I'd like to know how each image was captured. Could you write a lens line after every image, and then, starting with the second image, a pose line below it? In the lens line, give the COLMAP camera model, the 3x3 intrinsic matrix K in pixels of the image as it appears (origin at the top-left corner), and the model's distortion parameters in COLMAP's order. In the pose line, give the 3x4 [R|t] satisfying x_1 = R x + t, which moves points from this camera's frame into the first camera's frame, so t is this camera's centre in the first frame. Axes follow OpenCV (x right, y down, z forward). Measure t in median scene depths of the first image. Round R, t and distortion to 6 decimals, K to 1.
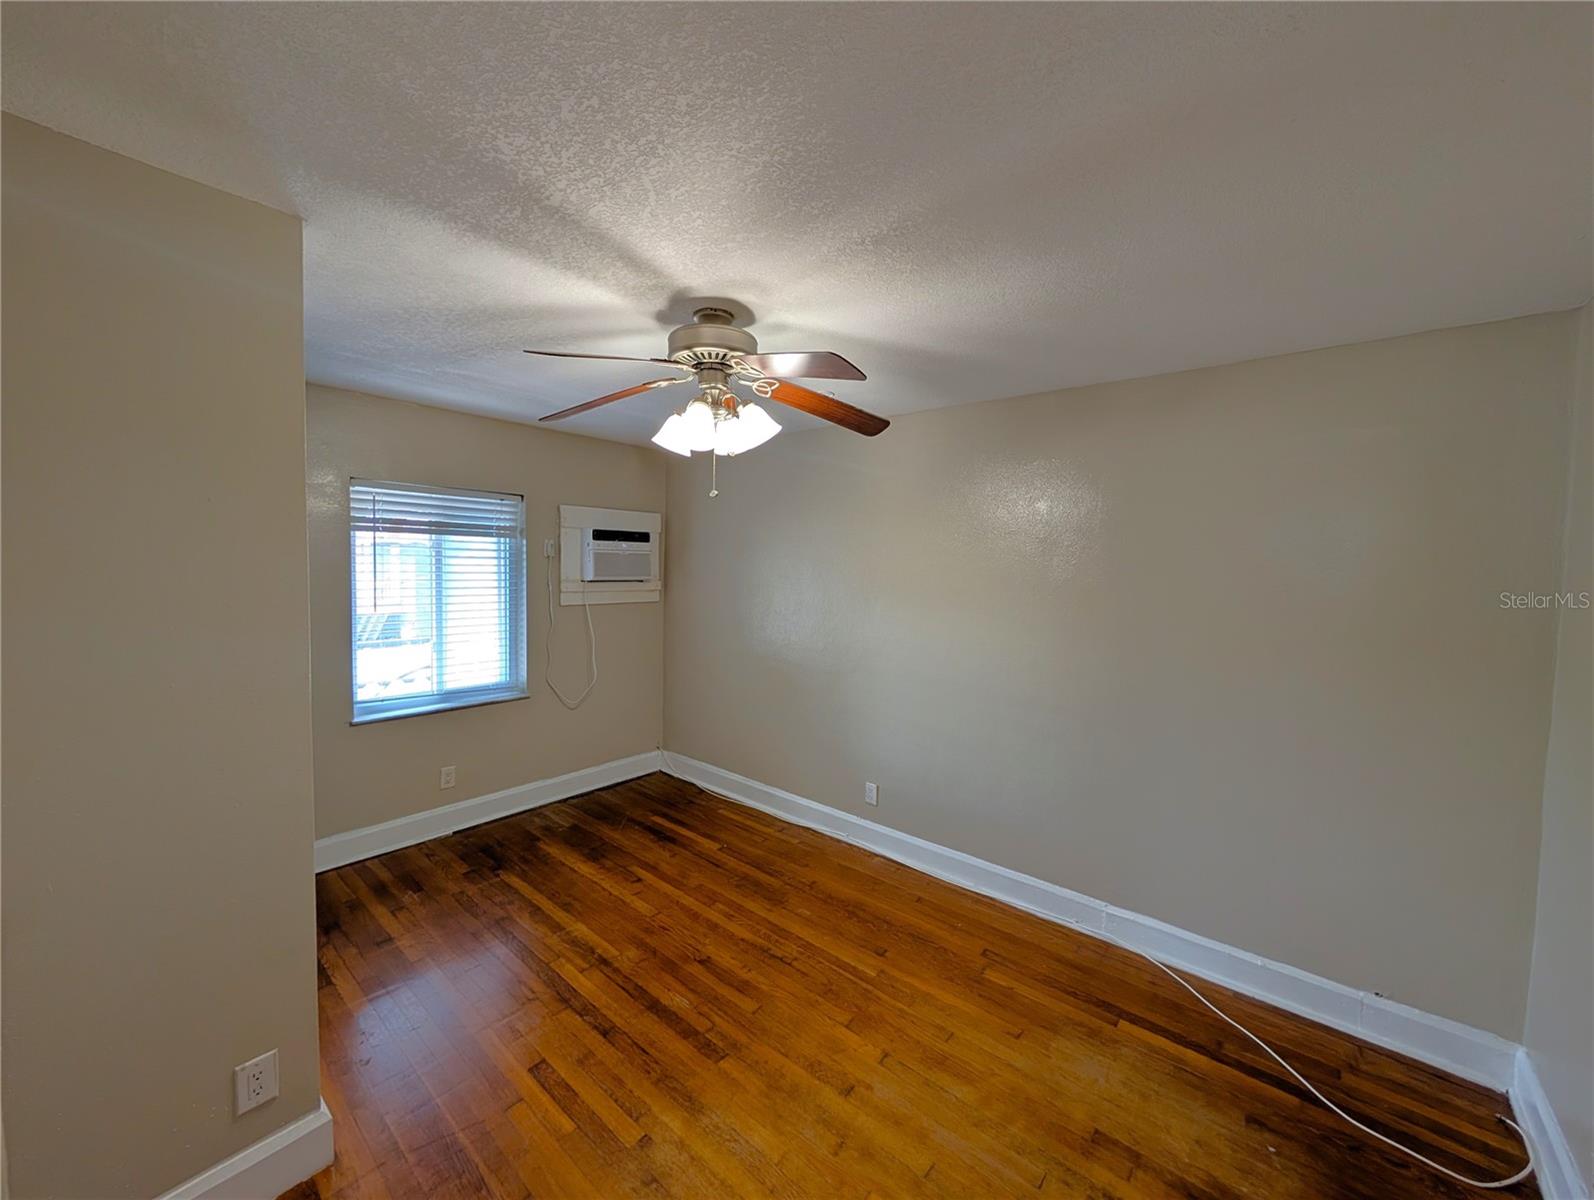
lens RADIAL K [[605.9, 0, 796.1], [0, 605.9, 601.5], [0, 0, 1]] dist [-0.002245, -0.000180]
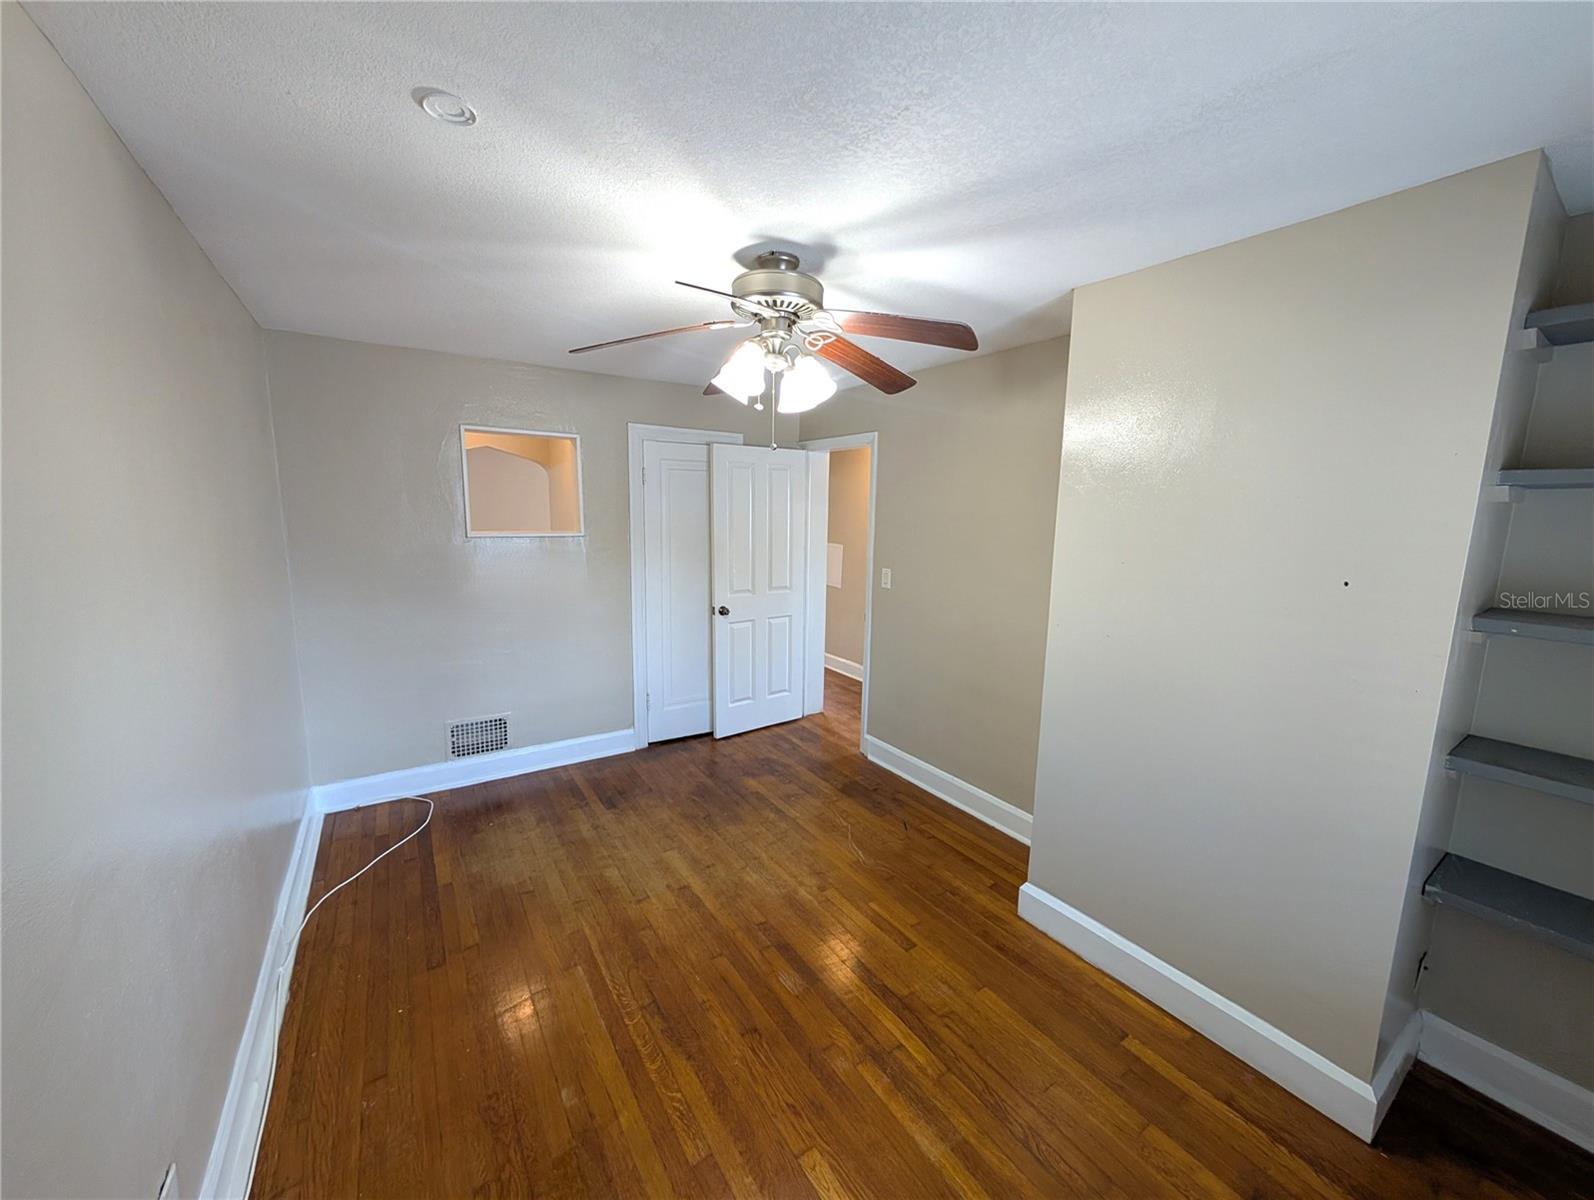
lens RADIAL K [[605.9, 0, 801.4], [0, 605.9, 597.1], [0, 0, 1]] dist [-0.002245, -0.000180]
pose [[-0.961447, -0.081246, 0.262713, -0.425648], [-0.024057, 0.976545, 0.213964, -0.143005], [-0.273935, 0.199395, -0.940851, 1.817045]]
